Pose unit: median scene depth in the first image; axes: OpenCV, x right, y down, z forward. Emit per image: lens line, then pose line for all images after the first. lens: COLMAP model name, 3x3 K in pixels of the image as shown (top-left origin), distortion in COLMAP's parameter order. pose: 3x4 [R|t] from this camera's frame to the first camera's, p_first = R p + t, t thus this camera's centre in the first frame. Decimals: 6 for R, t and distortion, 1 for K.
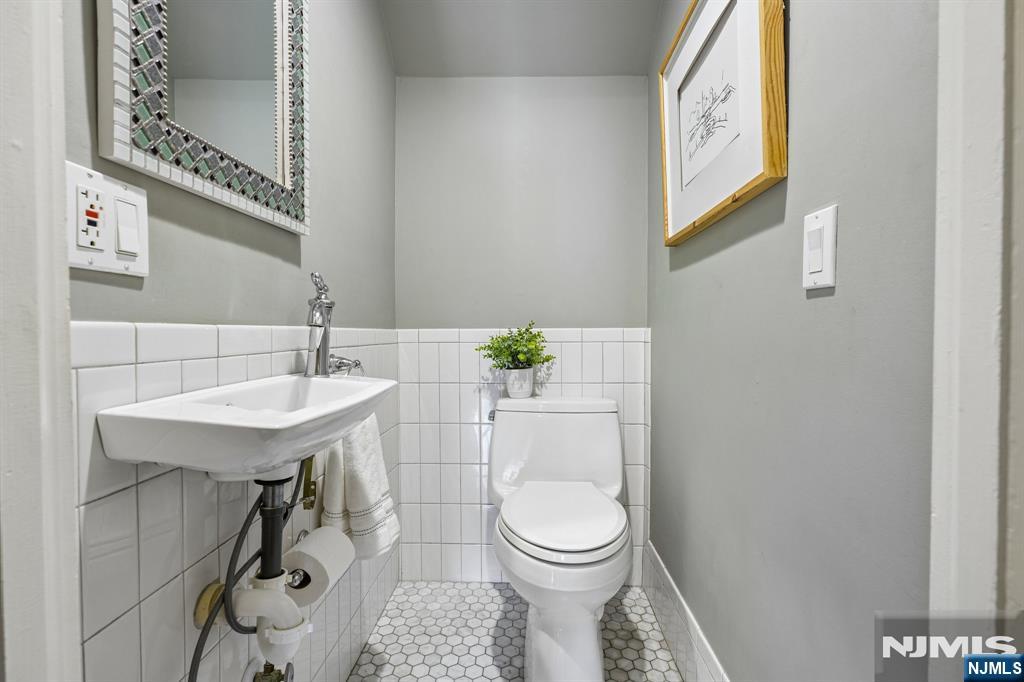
lens RADIAL K [[466.1, 0, 509.5], [0, 466.1, 336.8], [0, 0, 1]] dist [-0.003655, 0.002430]
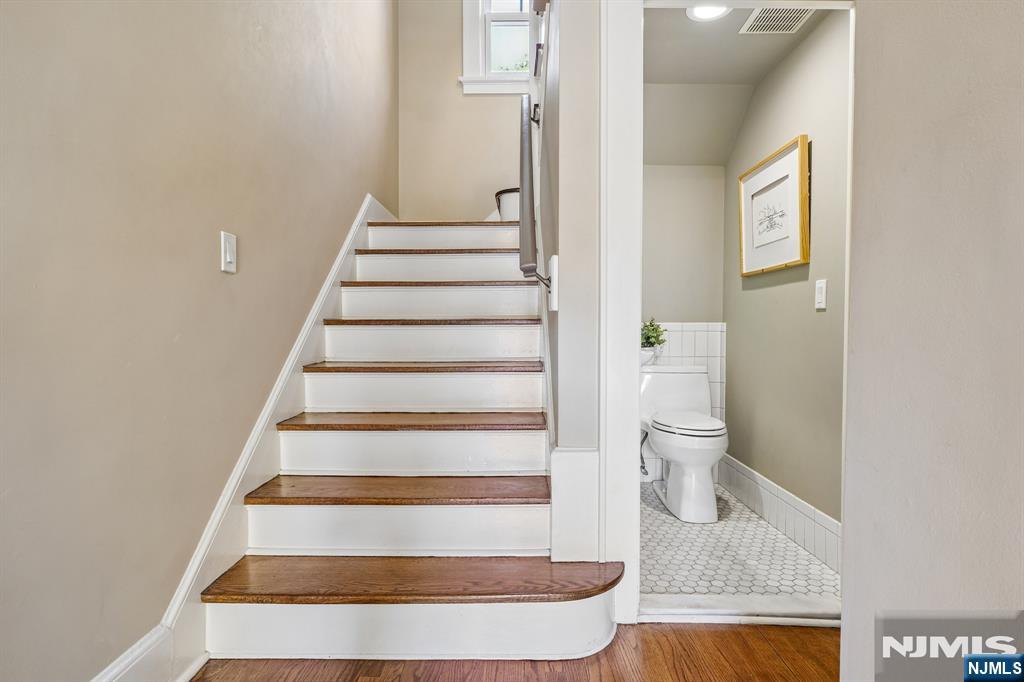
lens RADIAL K [[543.0, 0, 513.8], [0, 543.0, 334.5], [0, 0, 1]] dist [0.019682, 0.000440]
pose [[0.998634, 0.004971, 0.052021, -0.702896], [-0.005177, 0.999979, 0.003827, 0.024585], [-0.052001, -0.004091, 0.998639, -1.139882]]
